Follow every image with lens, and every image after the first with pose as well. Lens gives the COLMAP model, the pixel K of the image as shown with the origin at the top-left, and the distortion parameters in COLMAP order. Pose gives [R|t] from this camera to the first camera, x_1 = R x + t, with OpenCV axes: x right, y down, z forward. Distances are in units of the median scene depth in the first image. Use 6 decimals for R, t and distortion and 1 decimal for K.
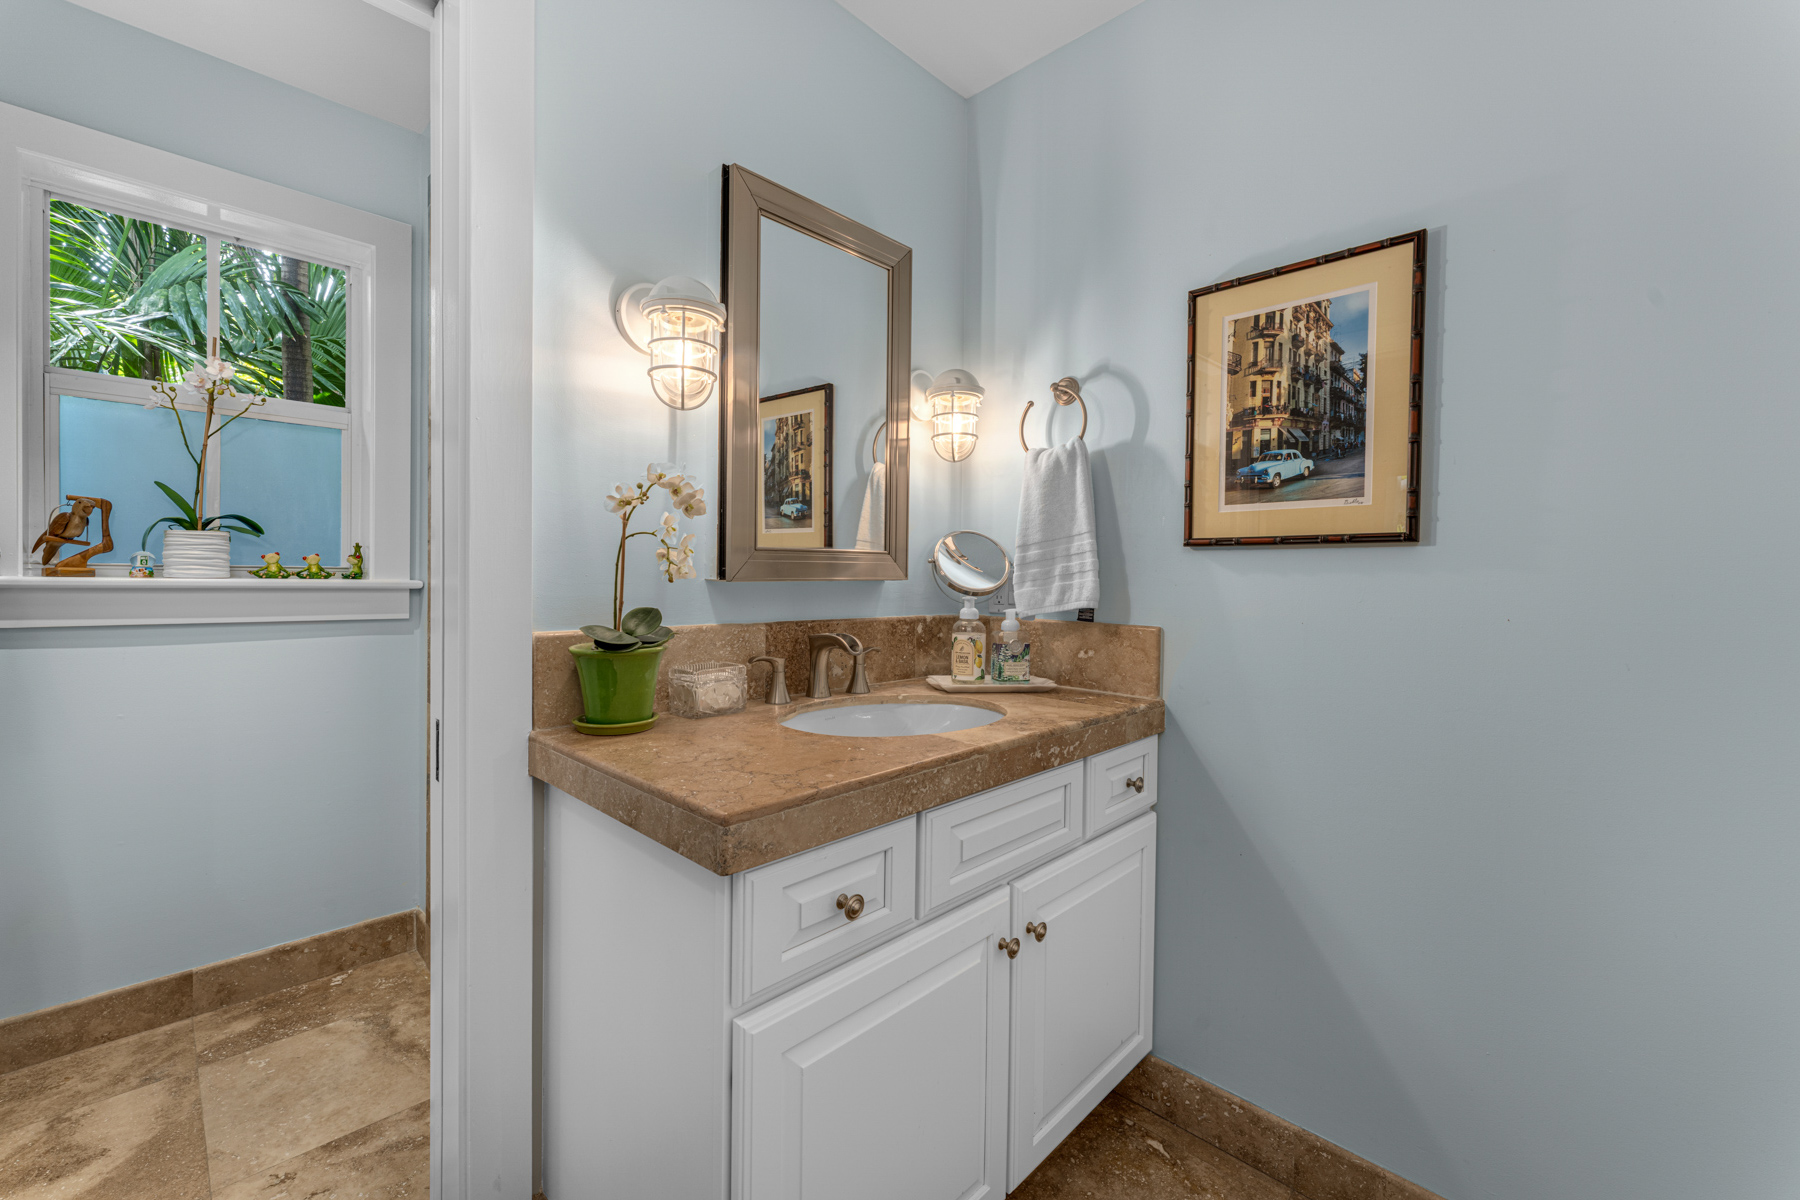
lens RADIAL K [[740.3, 0, 897.8], [0, 740.3, 586.7], [0, 0, 1]] dist [-0.003353, 0.001098]
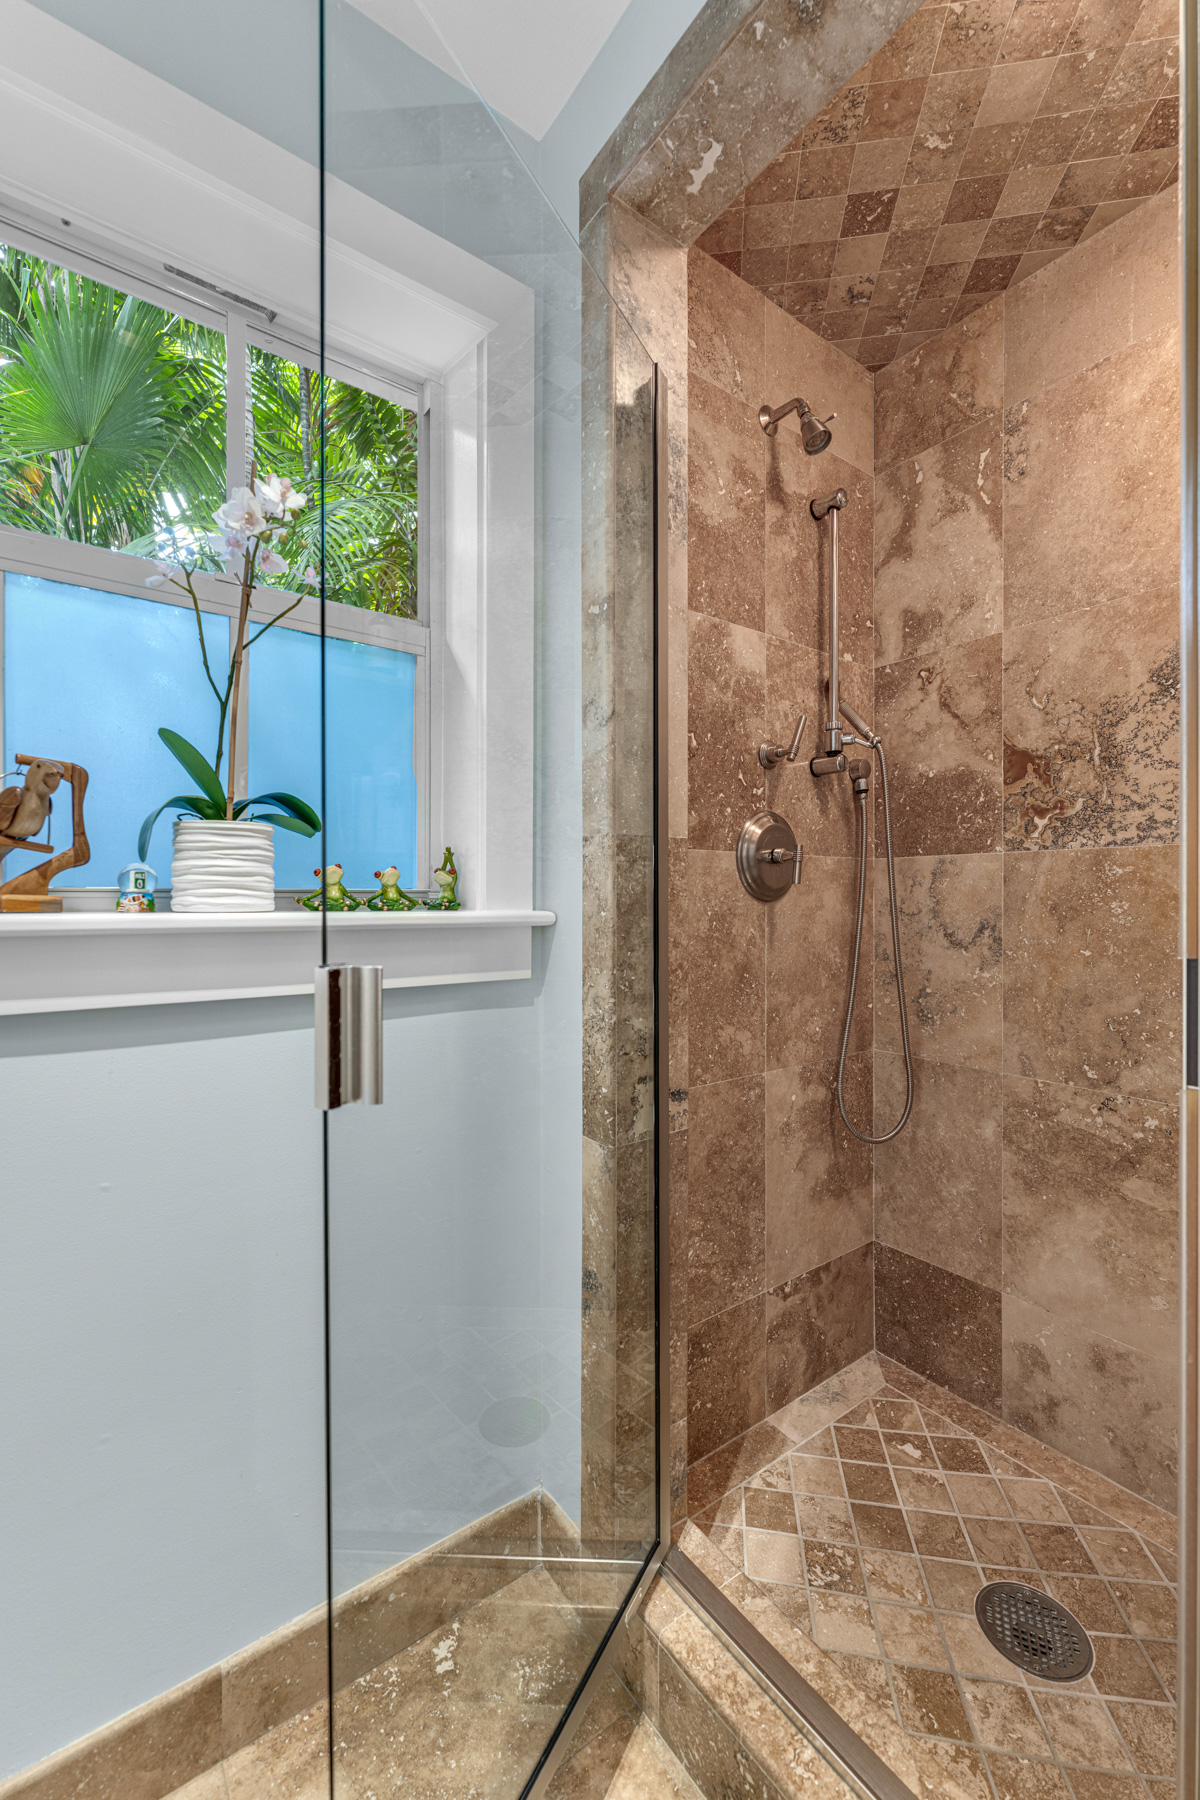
lens RADIAL K [[740.3, 0, 603.8], [0, 740.3, 900.5], [0, 0, 1]] dist [-0.003353, 0.001098]
pose [[0.986848, -0.013825, -0.161061, -0.640080], [0.011293, 0.999798, -0.016629, -0.008637], [0.161258, 0.014592, 0.986804, 0.559615]]
